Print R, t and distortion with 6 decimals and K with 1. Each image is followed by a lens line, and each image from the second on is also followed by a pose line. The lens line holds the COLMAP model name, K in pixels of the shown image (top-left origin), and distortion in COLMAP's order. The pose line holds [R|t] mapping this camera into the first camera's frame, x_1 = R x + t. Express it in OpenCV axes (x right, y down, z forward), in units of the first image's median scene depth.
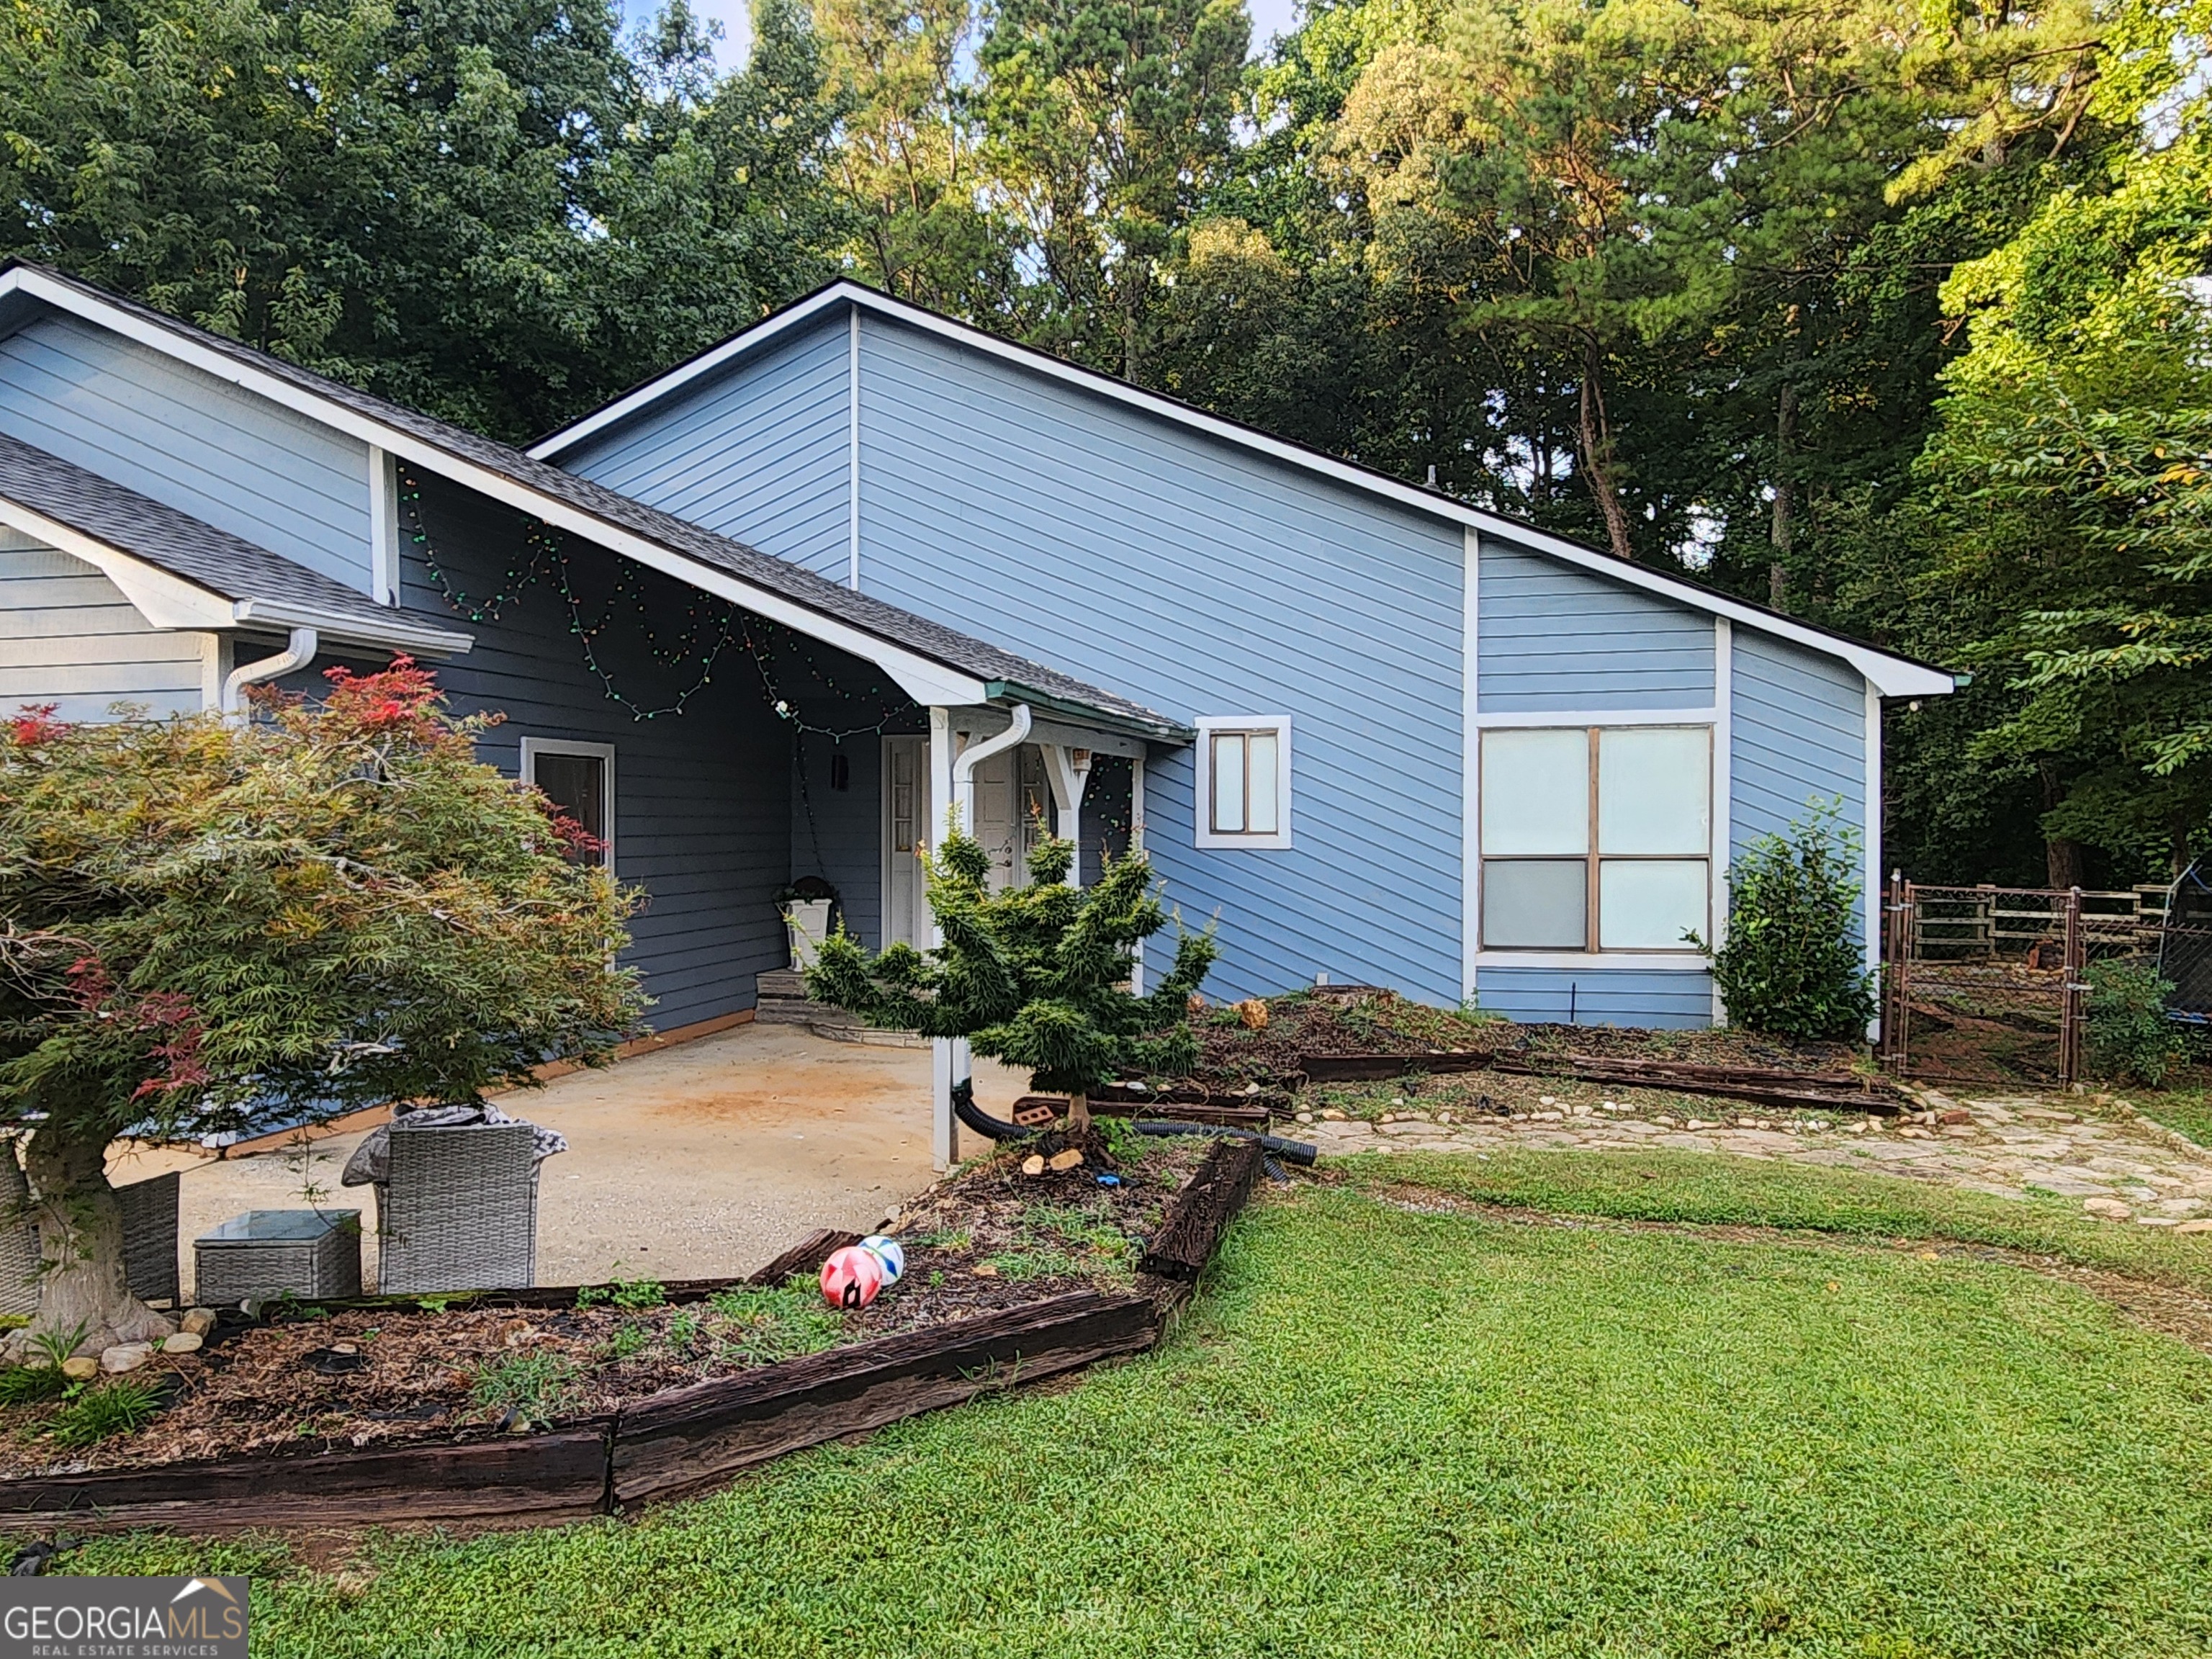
lens RADIAL K [[1466.9, 0, 1095.5], [0, 1466.9, 829.4], [0, 0, 1]] dist [0.006997, -0.001549]
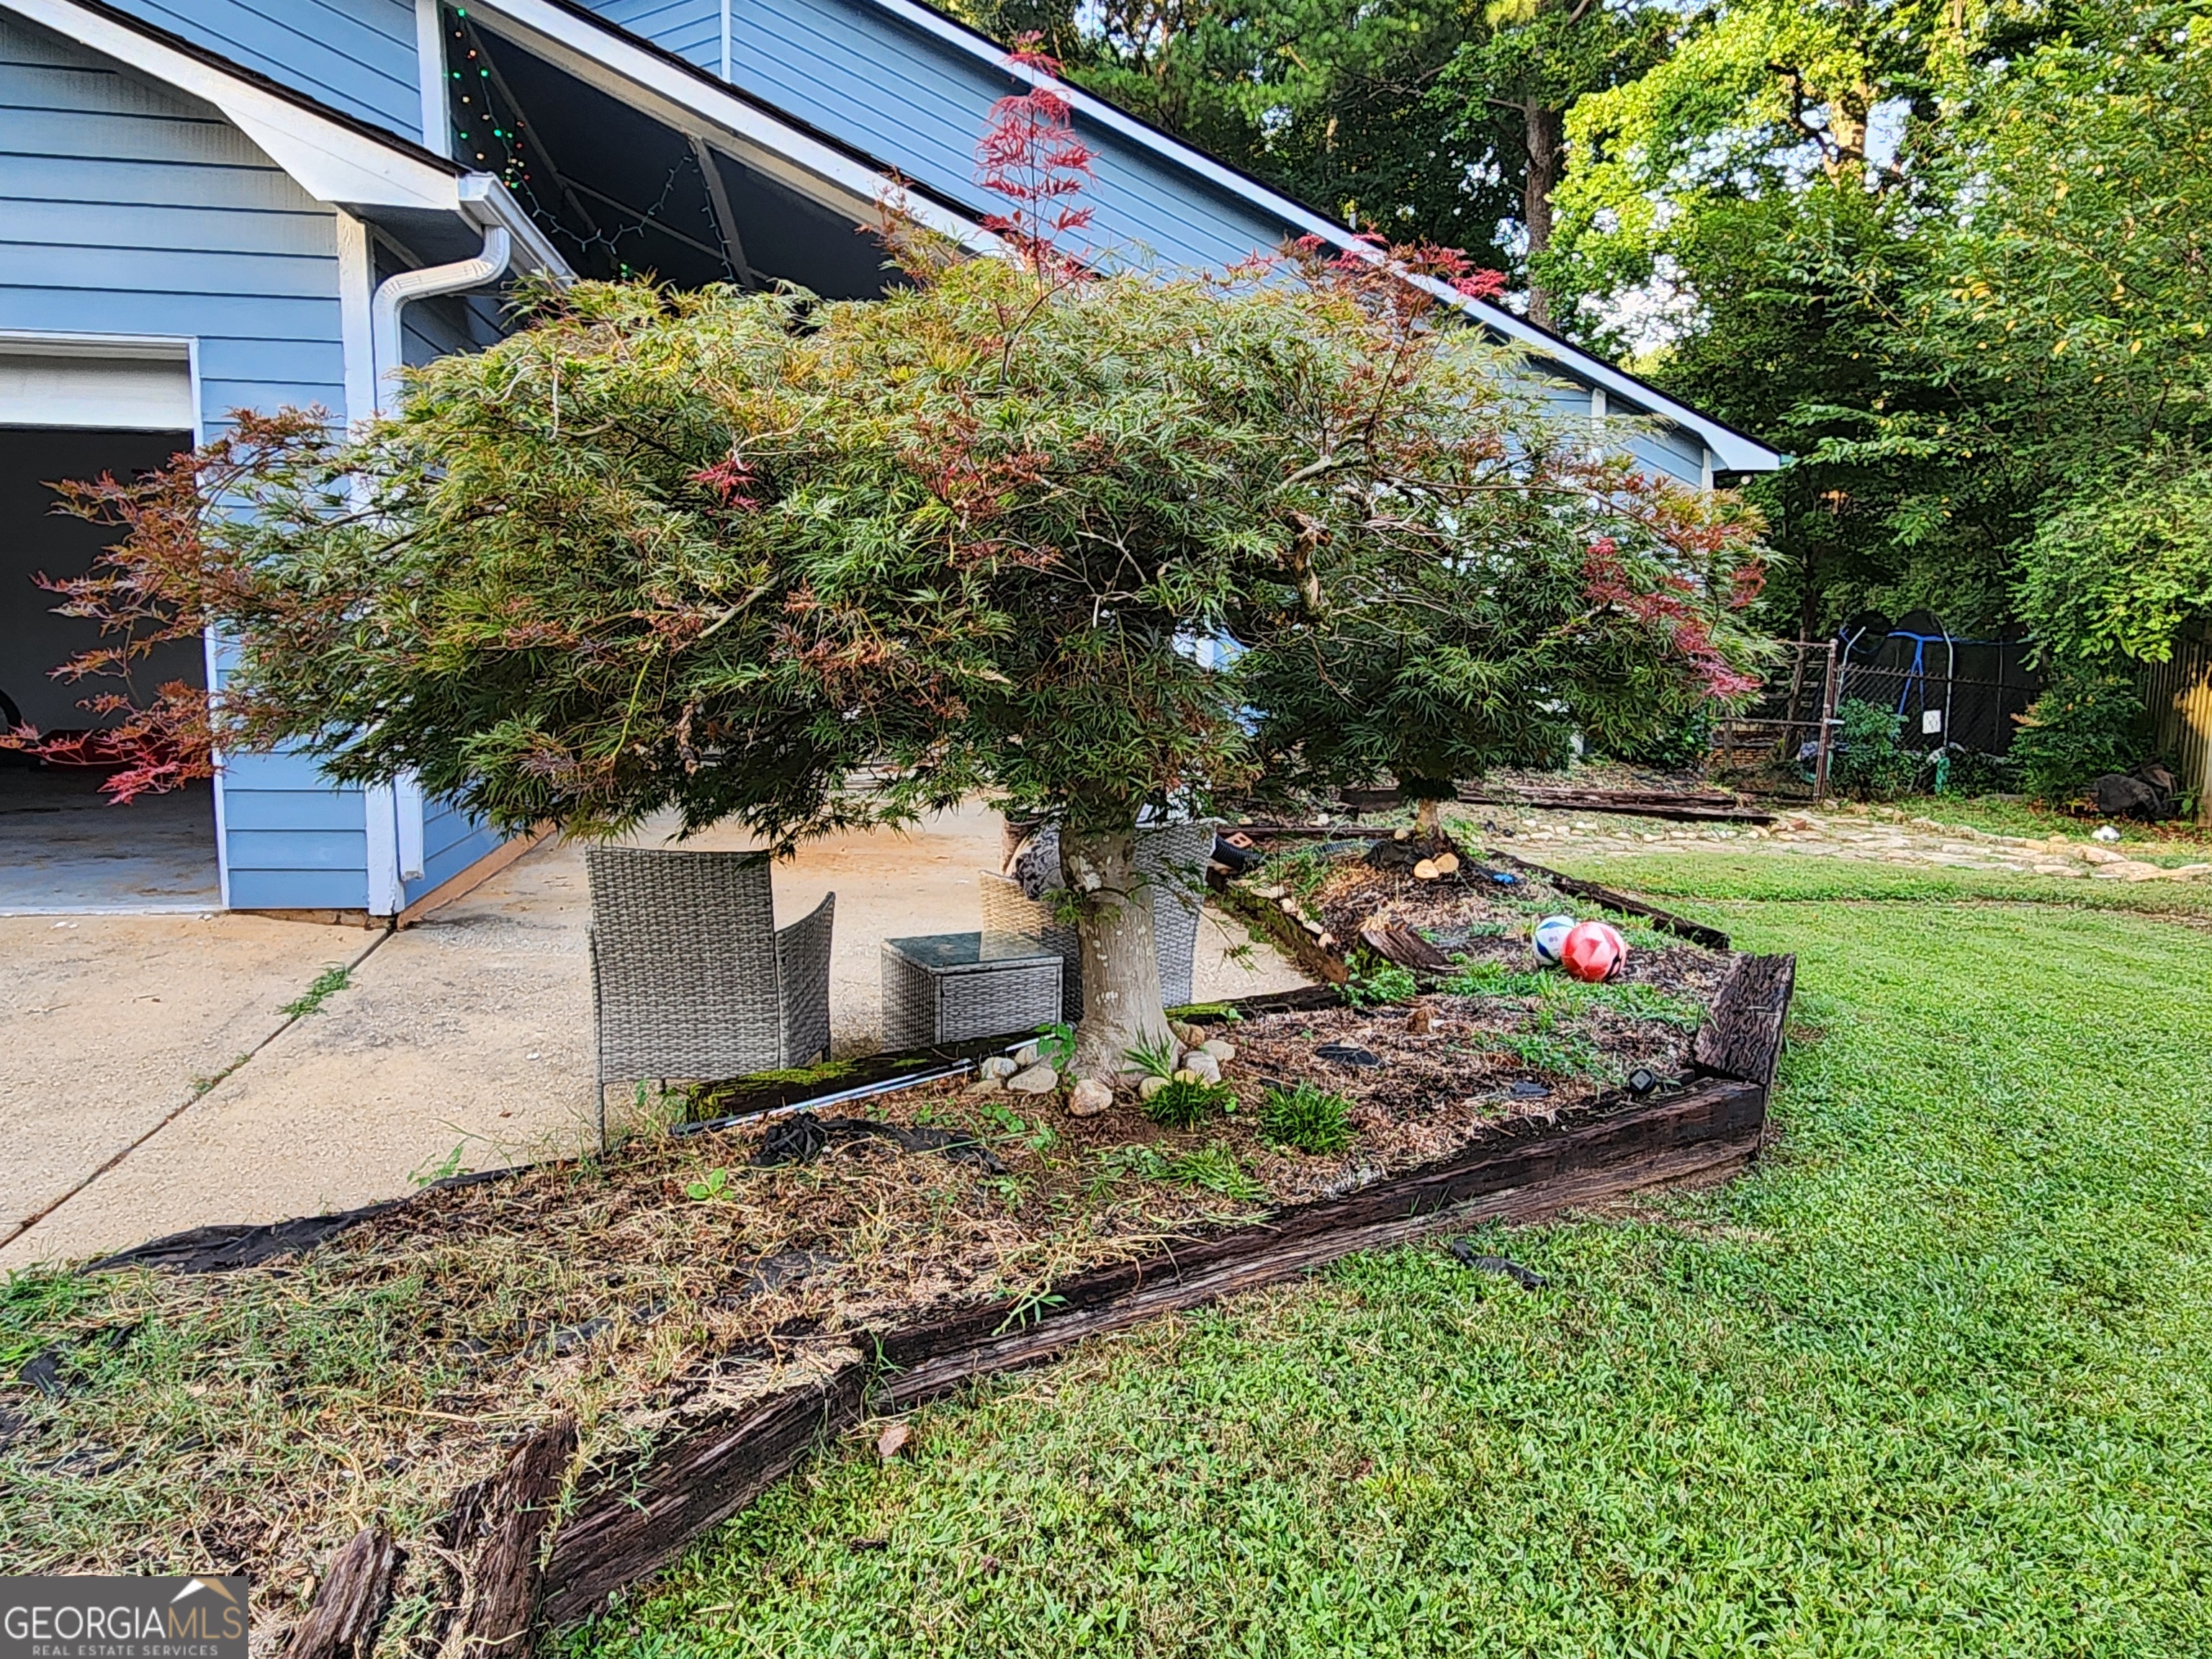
lens RADIAL K [[1466.9, 0, 1095.5], [0, 1466.9, 829.4], [0, 0, 1]] dist [0.006997, -0.001549]
pose [[0.924297, -0.036814, 0.379895, -0.440299], [-0.015877, 0.990767, 0.134640, 0.048576], [-0.381344, -0.130478, 0.915179, 0.120176]]
